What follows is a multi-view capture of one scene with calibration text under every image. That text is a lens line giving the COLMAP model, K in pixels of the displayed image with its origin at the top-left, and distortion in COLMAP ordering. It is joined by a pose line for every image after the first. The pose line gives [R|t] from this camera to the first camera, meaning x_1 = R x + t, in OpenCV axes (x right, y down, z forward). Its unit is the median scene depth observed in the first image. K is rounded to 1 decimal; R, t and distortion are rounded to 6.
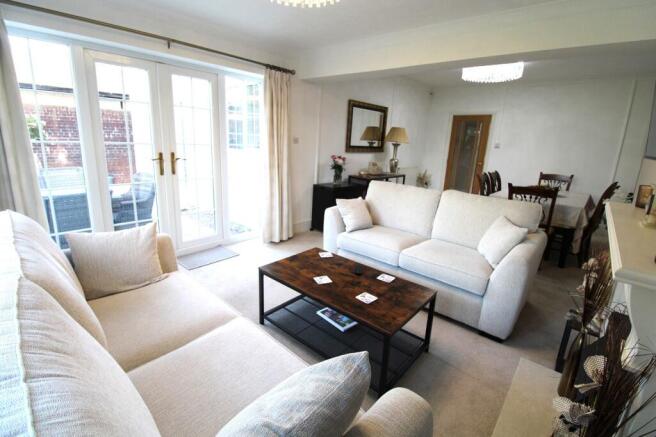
lens RADIAL K [[305.0, 0, 332.6], [0, 305.0, 209.3], [0, 0, 1]] dist [0.012666, -0.020300]
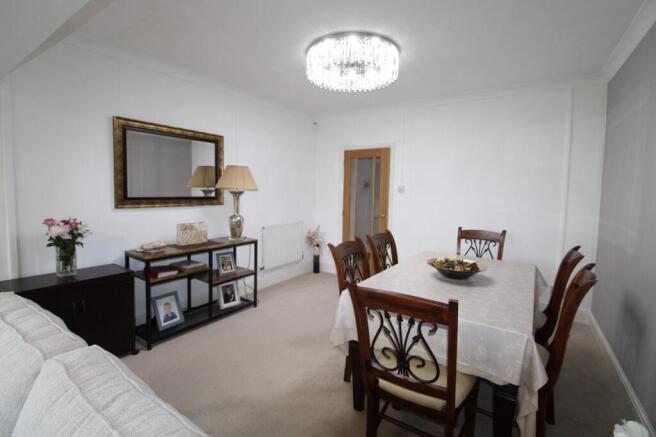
lens RADIAL K [[305.0, 0, 332.6], [0, 305.0, 209.3], [0, 0, 1]] dist [0.012666, -0.020300]
pose [[0.990328, -0.037949, 0.133457, 0.382247], [0.058064, 0.986944, -0.150231, -0.089932], [-0.126013, 0.156527, 0.979602, 0.452573]]
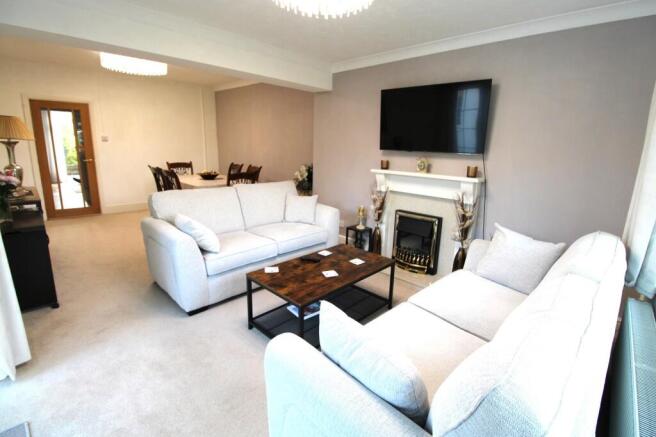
lens RADIAL K [[305.0, 0, 332.6], [0, 305.0, 209.3], [0, 0, 1]] dist [0.012666, -0.020300]
pose [[0.041873, -0.246944, 0.968125, -0.479382], [0.198870, 0.951646, 0.234140, -0.114165], [-0.979131, 0.182727, 0.088958, 0.388433]]
